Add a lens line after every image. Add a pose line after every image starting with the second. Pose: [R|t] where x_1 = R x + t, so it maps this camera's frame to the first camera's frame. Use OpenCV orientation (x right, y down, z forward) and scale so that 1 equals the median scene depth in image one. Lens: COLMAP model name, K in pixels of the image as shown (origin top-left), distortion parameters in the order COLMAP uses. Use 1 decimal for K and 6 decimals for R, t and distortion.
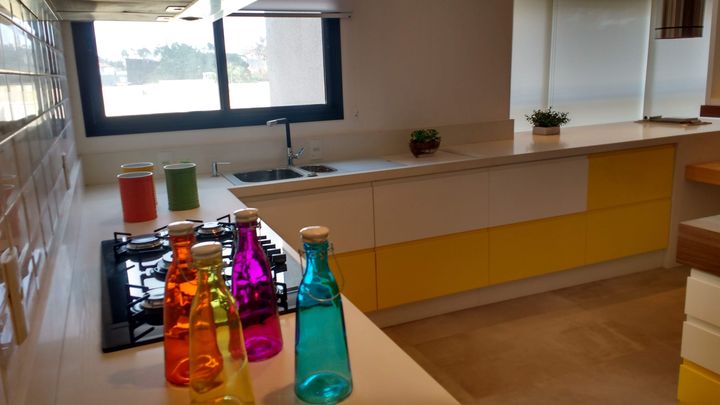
lens RADIAL K [[570.1, 0, 359.0], [0, 570.1, 204.5], [0, 0, 1]] dist [0.038251, -0.037827]
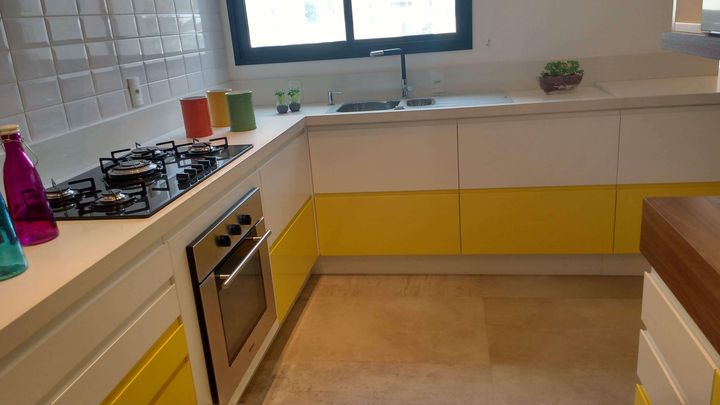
lens RADIAL K [[570.1, 0, 360.2], [0, 570.1, 198.2], [0, 0, 1]] dist [0.038251, -0.037827]
pose [[0.840590, 0.139051, -0.523521, 0.349928], [-0.073647, 0.986853, 0.143865, -0.031138], [0.536643, -0.082376, 0.839779, 0.101796]]
